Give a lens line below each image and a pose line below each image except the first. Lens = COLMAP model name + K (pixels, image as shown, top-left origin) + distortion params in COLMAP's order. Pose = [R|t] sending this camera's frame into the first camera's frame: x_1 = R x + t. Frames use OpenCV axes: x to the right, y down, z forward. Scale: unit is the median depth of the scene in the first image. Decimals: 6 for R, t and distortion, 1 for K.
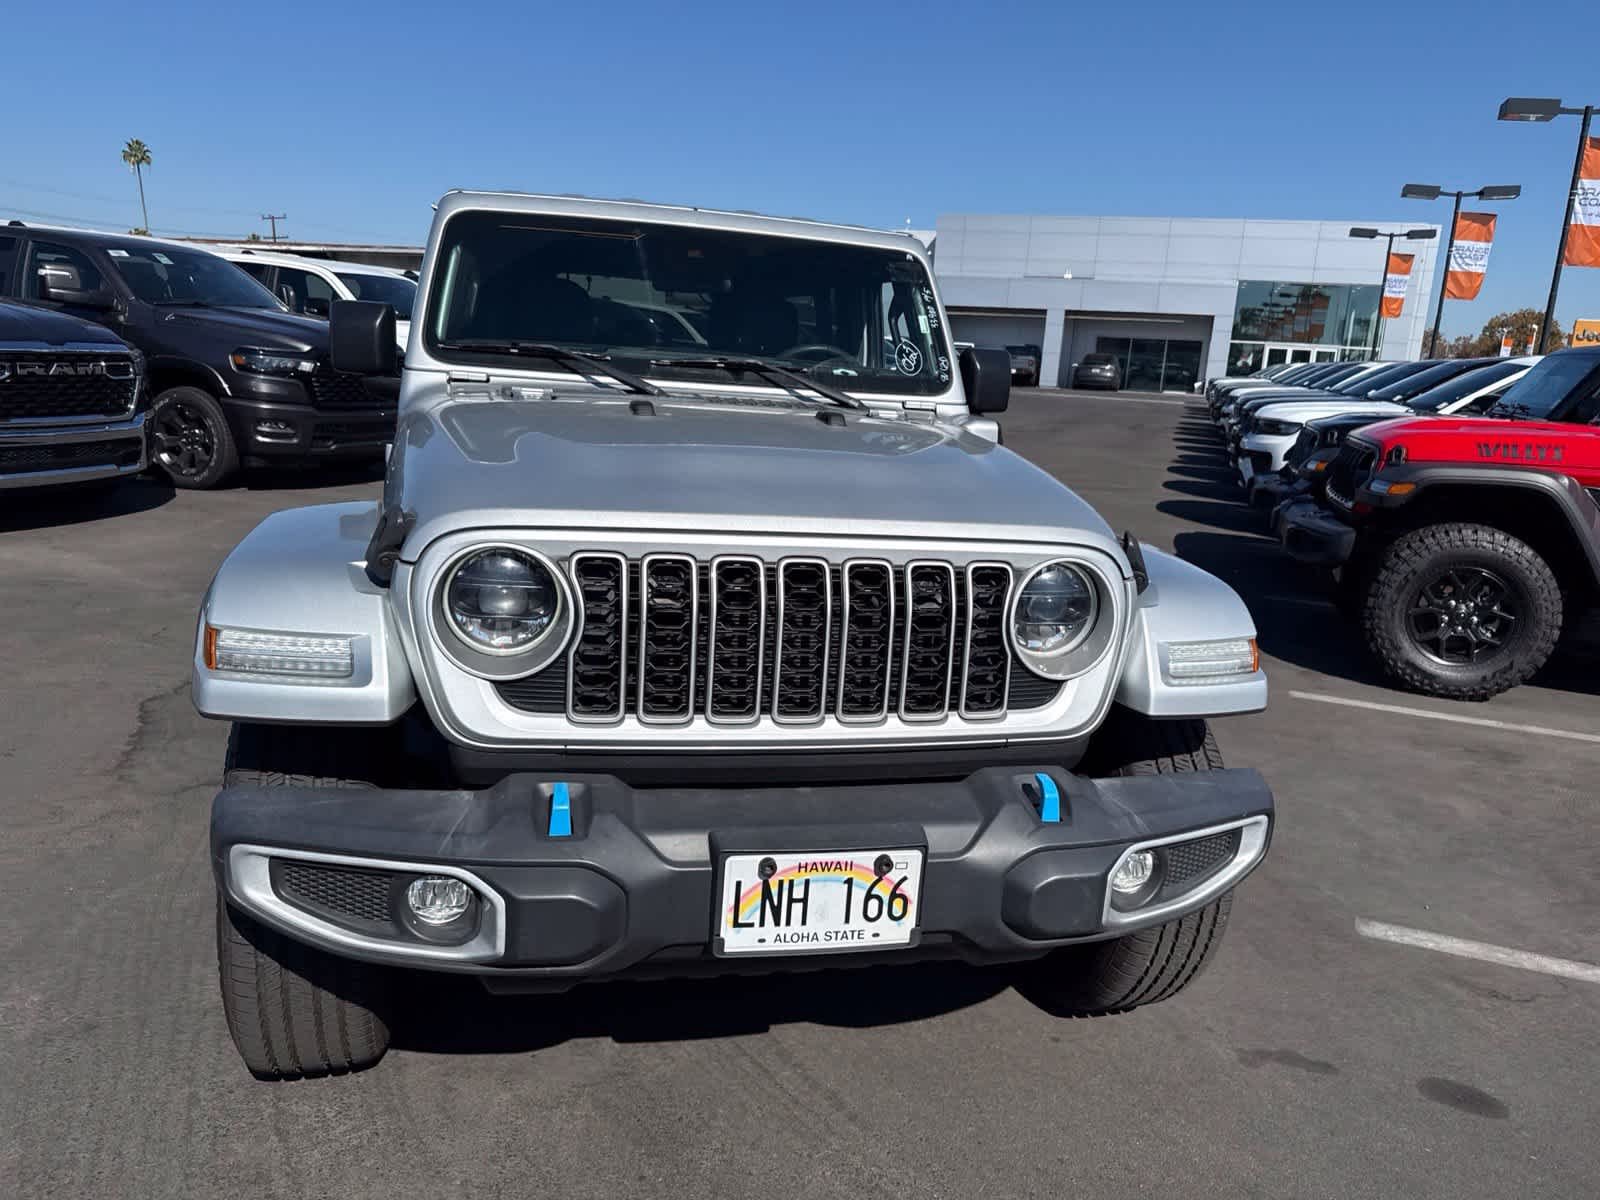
lens RADIAL K [[1132.3, 0, 810.0], [0, 1132.3, 595.9], [0, 0, 1]] dist [0.045854, -0.055241]
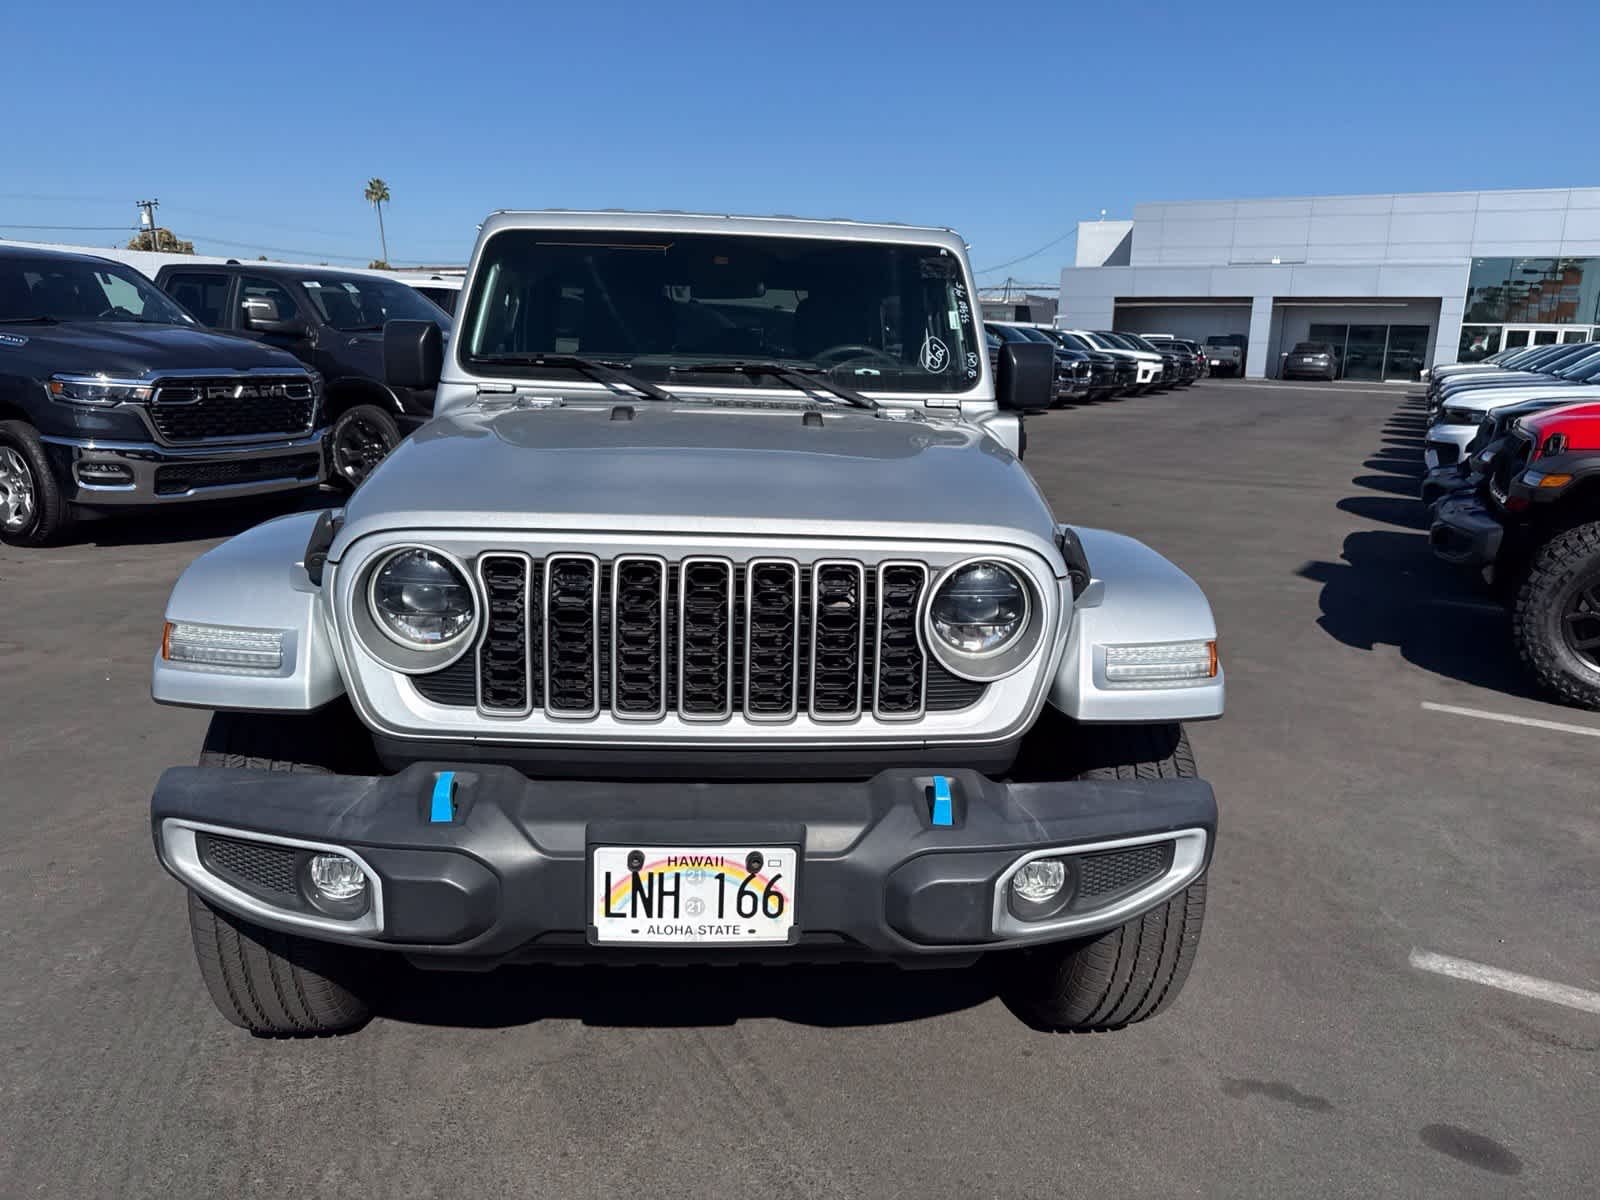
lens RADIAL K [[1132.3, 0, 807.8], [0, 1132.3, 607.2], [0, 0, 1]] dist [0.045854, -0.055241]
pose [[0.984870, 0.003349, -0.173263, 0.208231], [-0.002273, 0.999977, 0.006410, 0.003752], [0.173281, -0.005919, 0.984855, 0.015257]]
